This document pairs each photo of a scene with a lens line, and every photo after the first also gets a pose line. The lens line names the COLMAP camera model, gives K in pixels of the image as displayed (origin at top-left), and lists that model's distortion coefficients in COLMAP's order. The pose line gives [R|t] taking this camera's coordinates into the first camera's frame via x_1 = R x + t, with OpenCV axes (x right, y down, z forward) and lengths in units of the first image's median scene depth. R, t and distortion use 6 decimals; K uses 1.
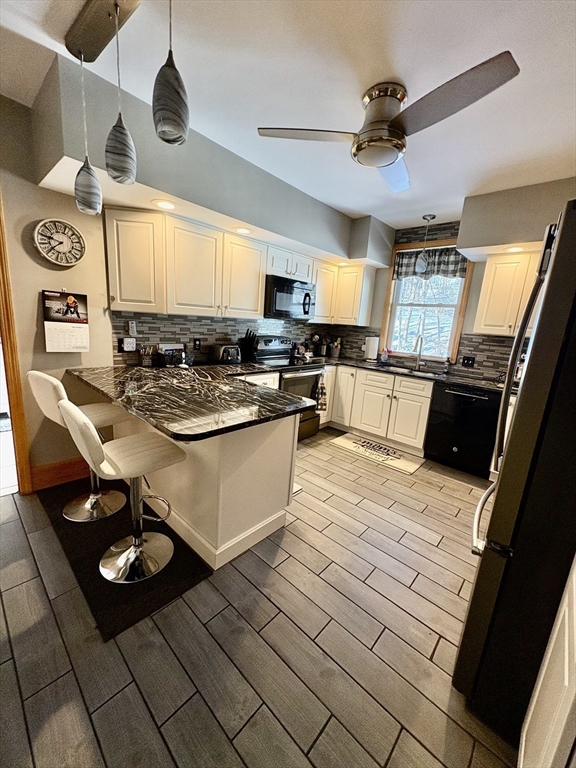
lens RADIAL K [[305.4, 0, 289.7], [0, 305.4, 383.4], [0, 0, 1]] dist [0.002666, 0.000368]
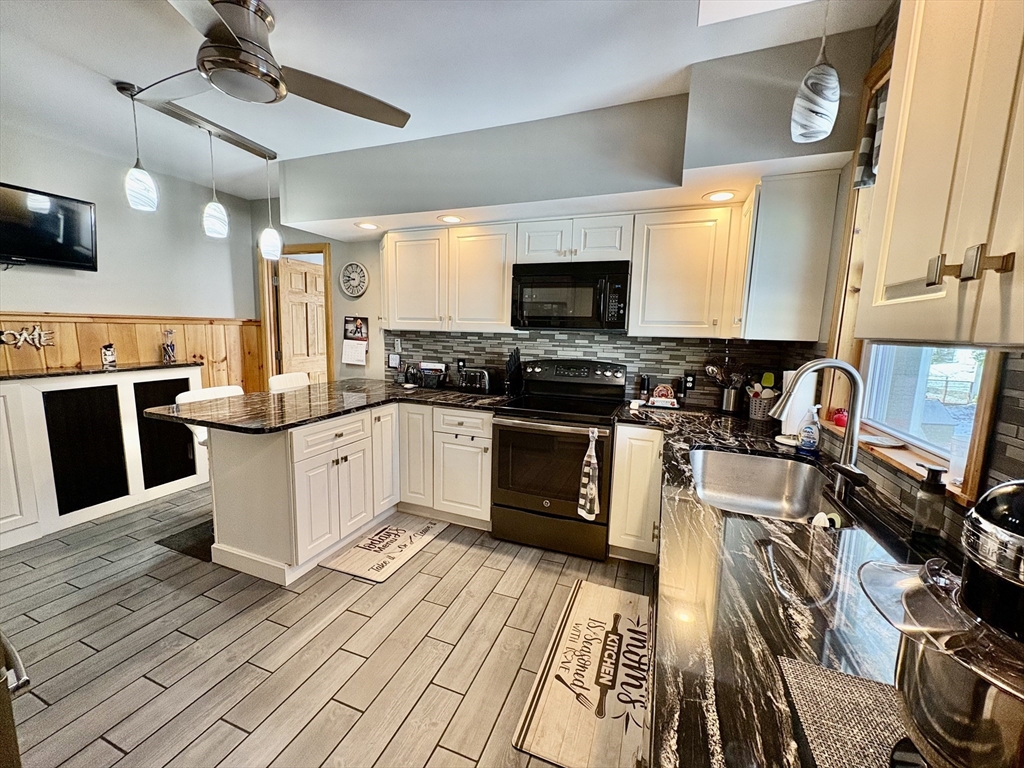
lens RADIAL K [[407.2, 0, 511.9], [0, 407.2, 384.6], [0, 0, 1]] dist [0.002666, 0.000368]
pose [[0.360410, 0.065928, -0.930461, 0.771225], [-0.191145, 0.981552, -0.004492, -0.098405], [0.913000, 0.179472, 0.366363, 0.728185]]
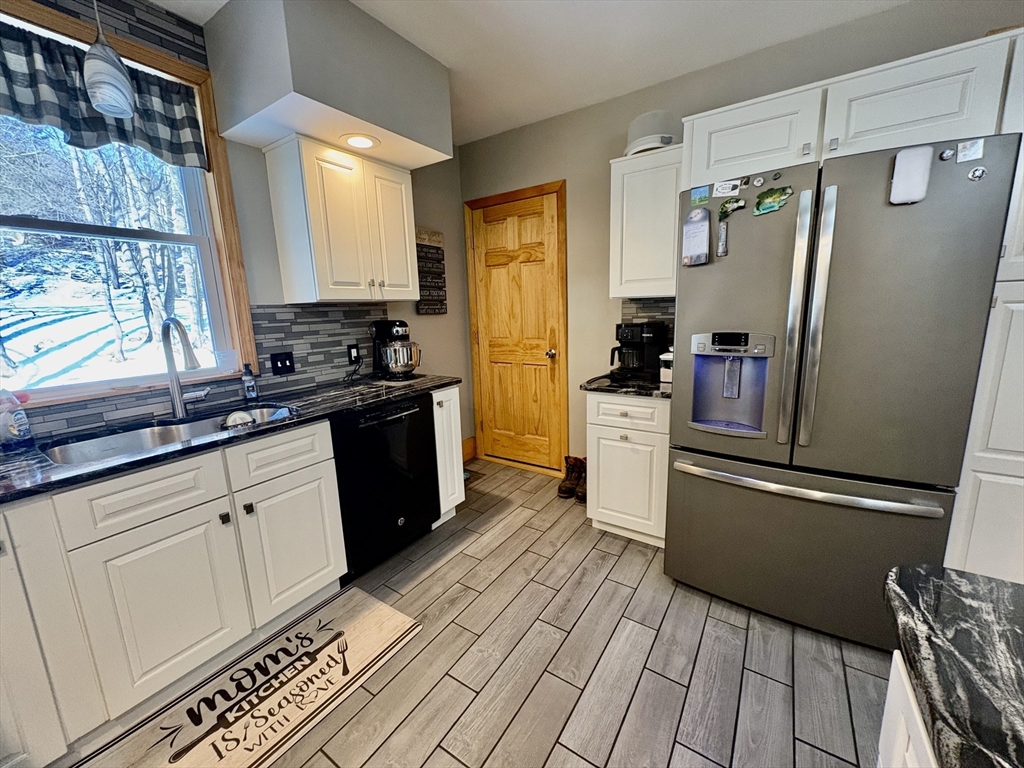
lens RADIAL K [[407.2, 0, 511.4], [0, 407.2, 383.4], [0, 0, 1]] dist [0.002666, 0.000368]
pose [[-0.147626, -0.248742, 0.957253, -0.096283], [0.221617, 0.934929, 0.277118, -0.155687], [-0.963894, 0.253053, -0.082895, 0.807256]]
